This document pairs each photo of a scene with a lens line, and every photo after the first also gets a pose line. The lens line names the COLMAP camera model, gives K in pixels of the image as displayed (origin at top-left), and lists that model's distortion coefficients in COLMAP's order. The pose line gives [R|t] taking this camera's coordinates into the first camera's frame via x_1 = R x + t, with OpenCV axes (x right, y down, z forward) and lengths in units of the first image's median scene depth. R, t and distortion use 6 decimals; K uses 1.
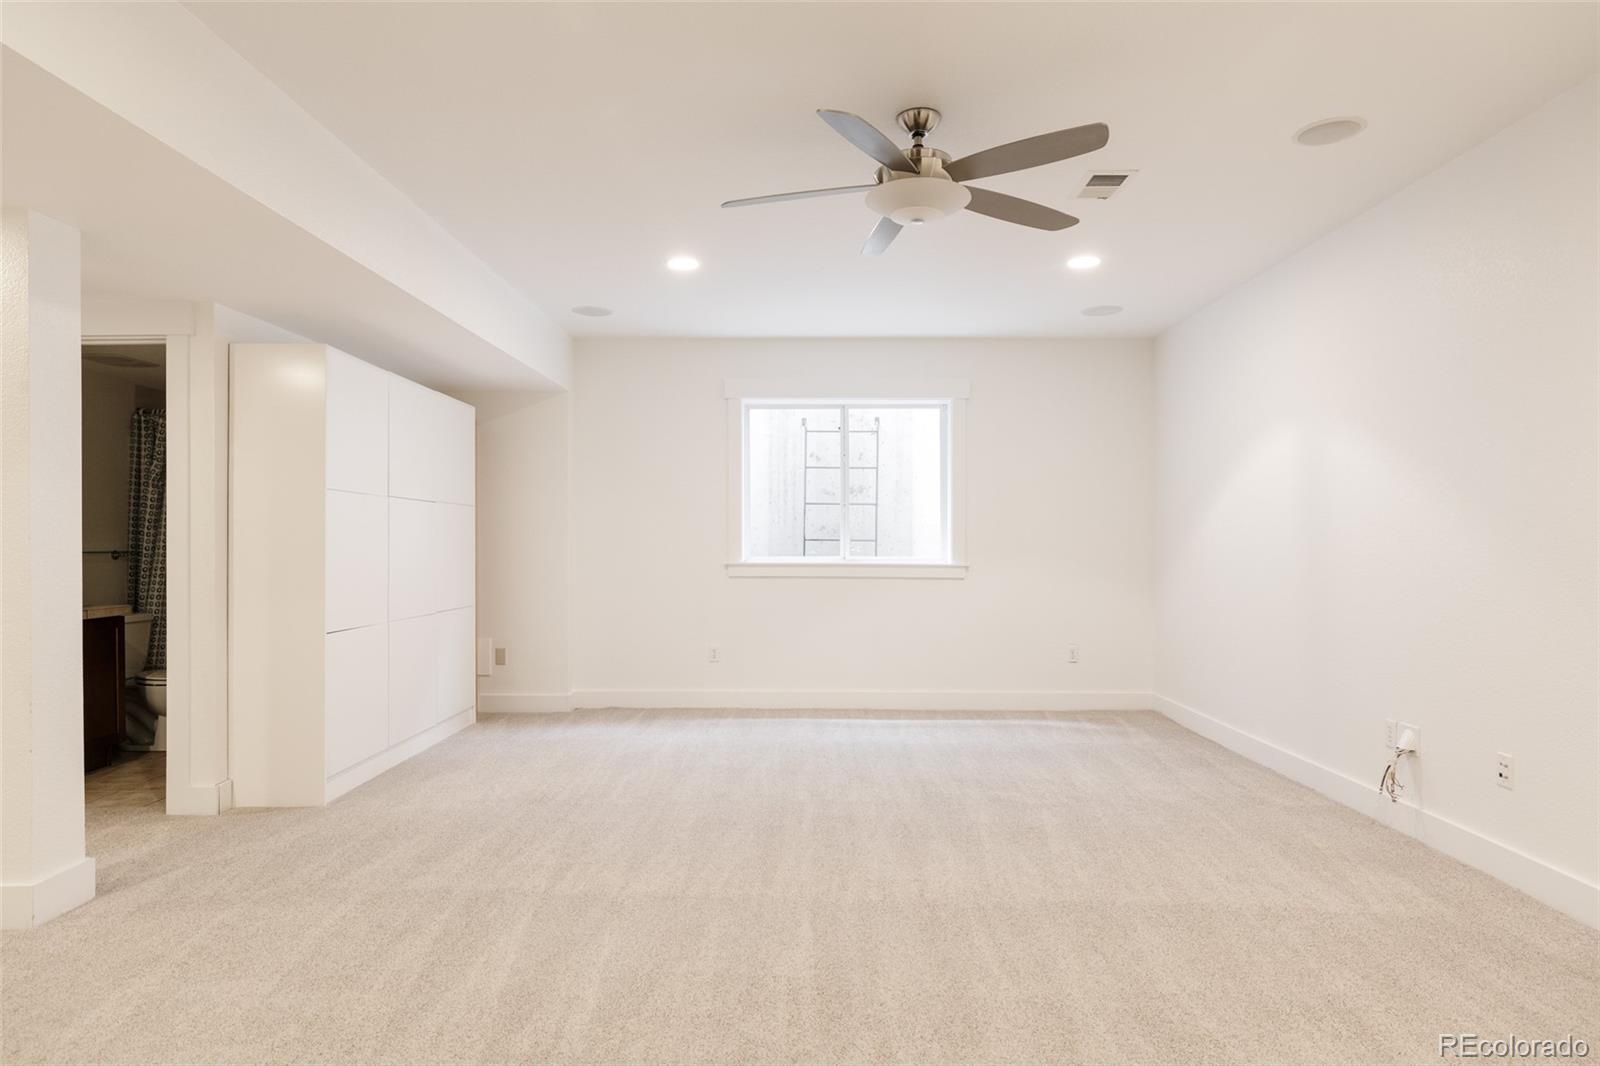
lens RADIAL K [[921.0, 0, 791.5], [0, 921.0, 537.7], [0, 0, 1]] dist [0.015252, -0.003555]
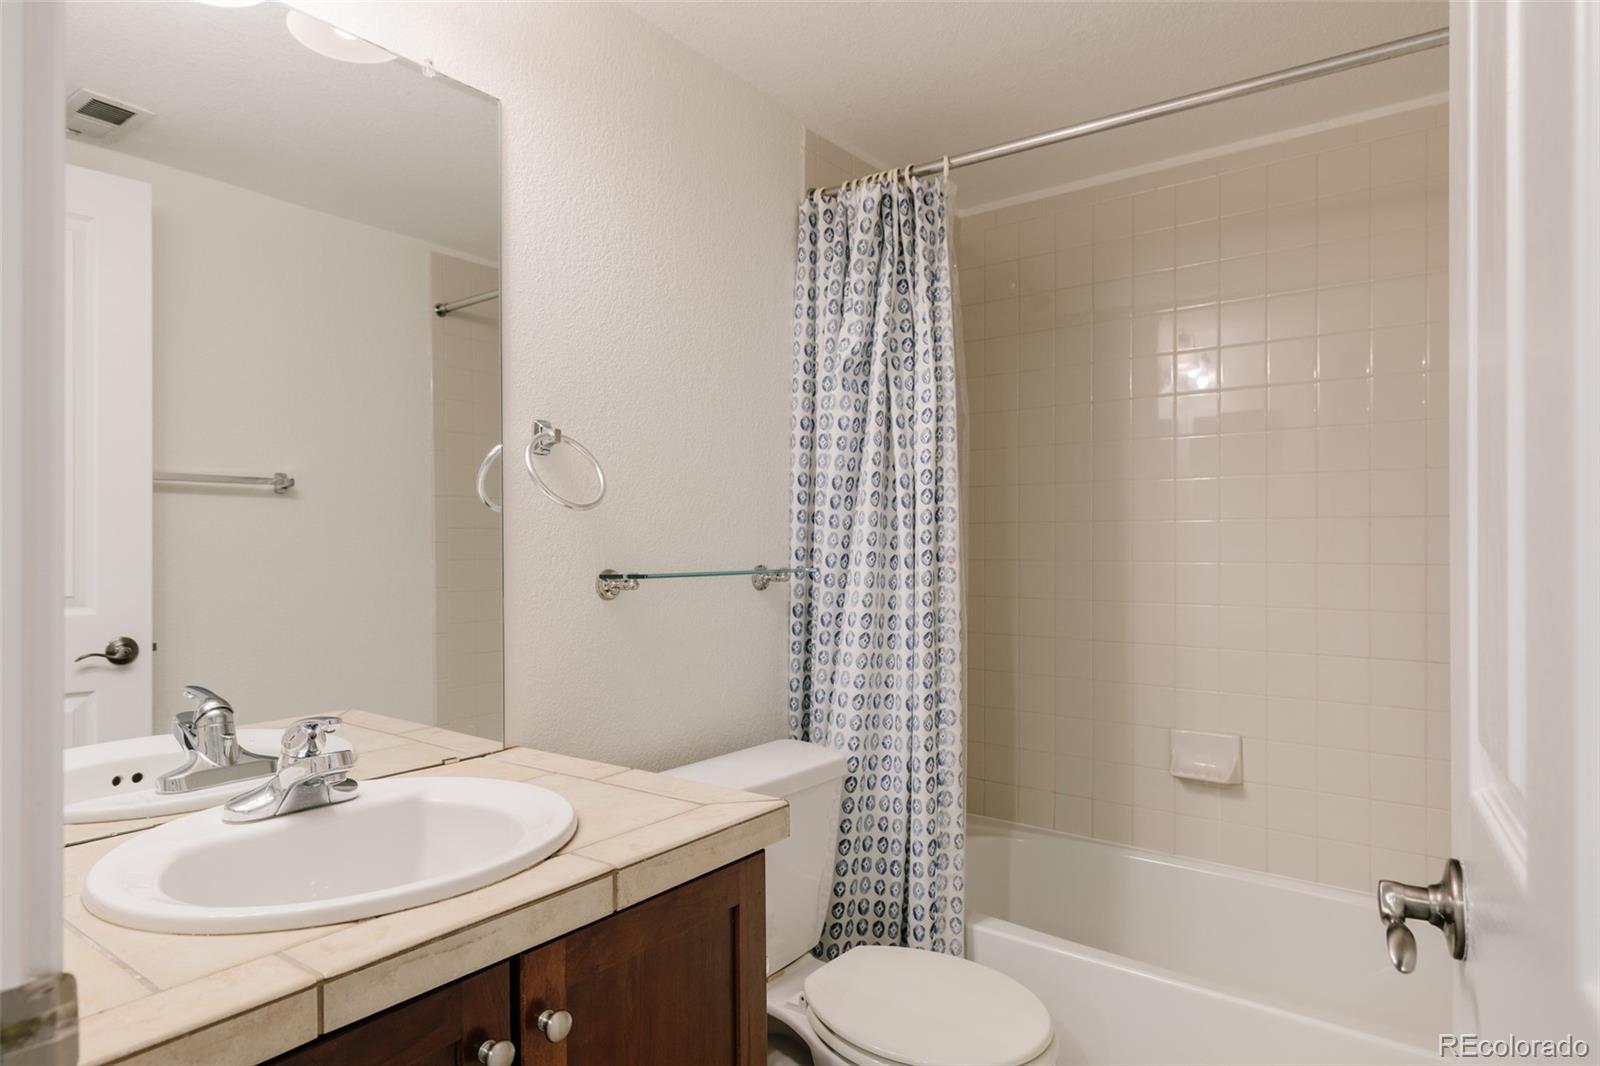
lens RADIAL K [[921.0, 0, 800.0], [0, 921.0, 531.9], [0, 0, 1]] dist [0.015252, -0.003555]
pose [[0.789879, -0.004313, -0.613248, -0.482410], [0.004412, 0.999989, -0.001351, 0.000821], [0.613247, -0.001638, 0.789889, 0.706002]]
